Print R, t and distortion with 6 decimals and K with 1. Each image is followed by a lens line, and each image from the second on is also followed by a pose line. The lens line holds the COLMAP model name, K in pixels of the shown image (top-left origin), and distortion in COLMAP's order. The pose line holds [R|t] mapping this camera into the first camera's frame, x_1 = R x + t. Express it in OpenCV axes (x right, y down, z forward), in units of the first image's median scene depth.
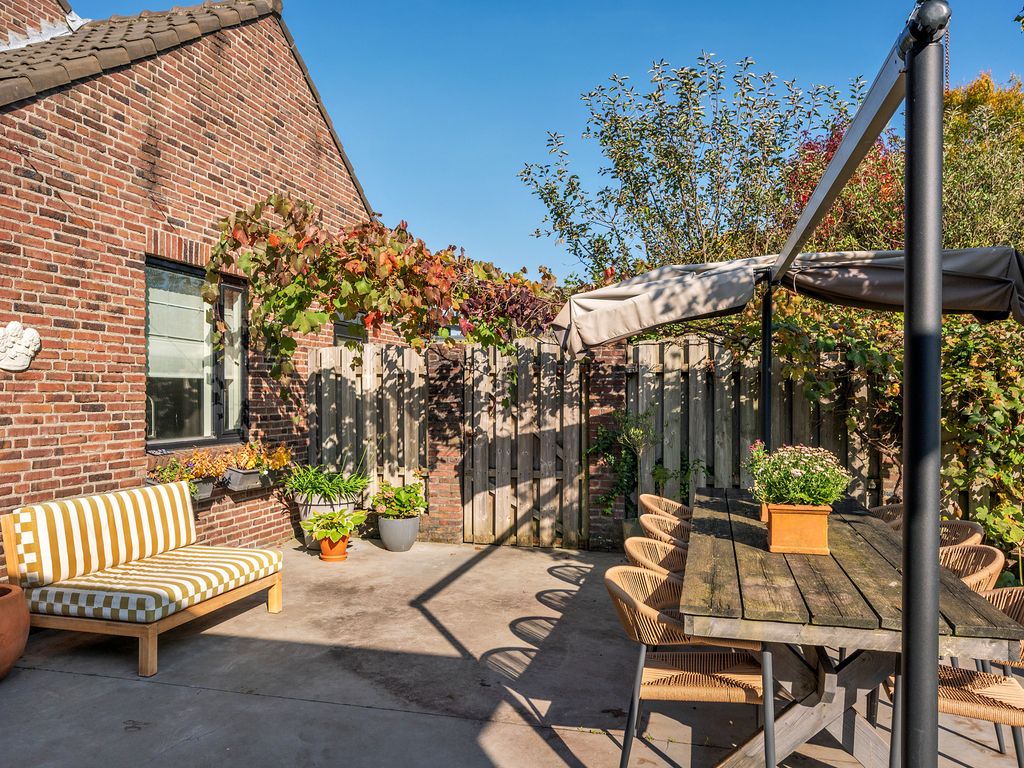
lens RADIAL K [[766.6, 0, 423.0], [0, 766.6, 389.2], [0, 0, 1]] dist [-0.002980, 0.001250]
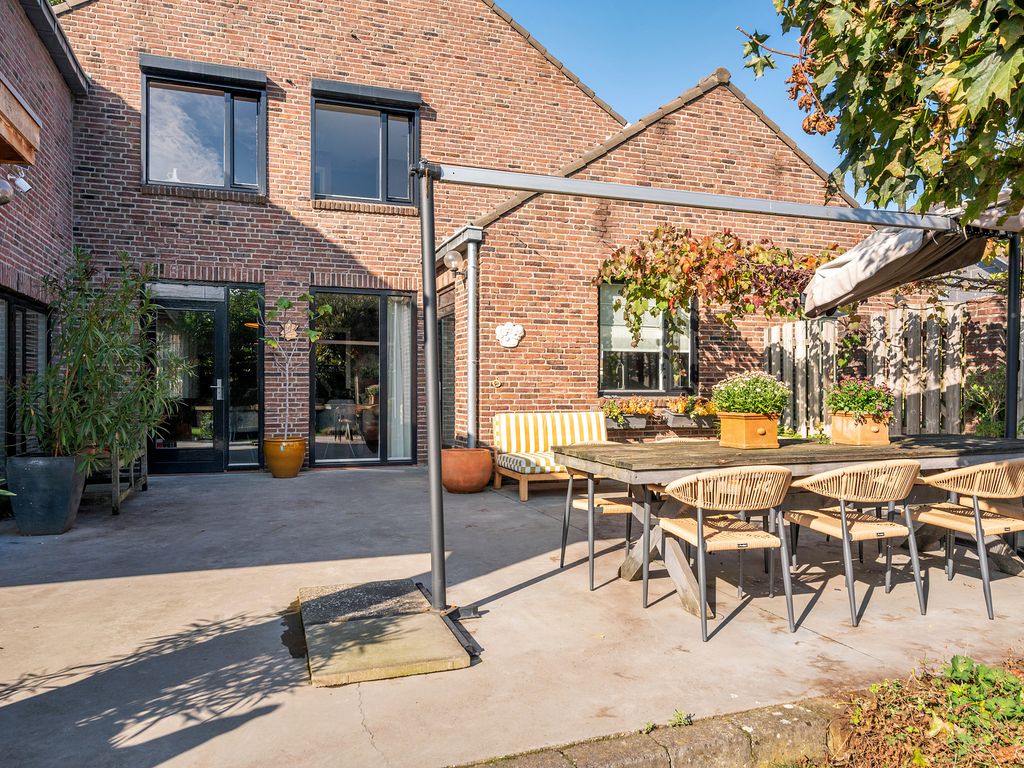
lens RADIAL K [[669.7, 0, 514.5], [0, 669.7, 392.0], [0, 0, 1]] dist [-0.003572, -0.004083]
pose [[0.598551, 0.010020, -0.801022, 0.610488], [-0.001683, 0.999935, 0.011251, 0.051289], [0.801083, -0.005386, 0.598530, -0.013334]]
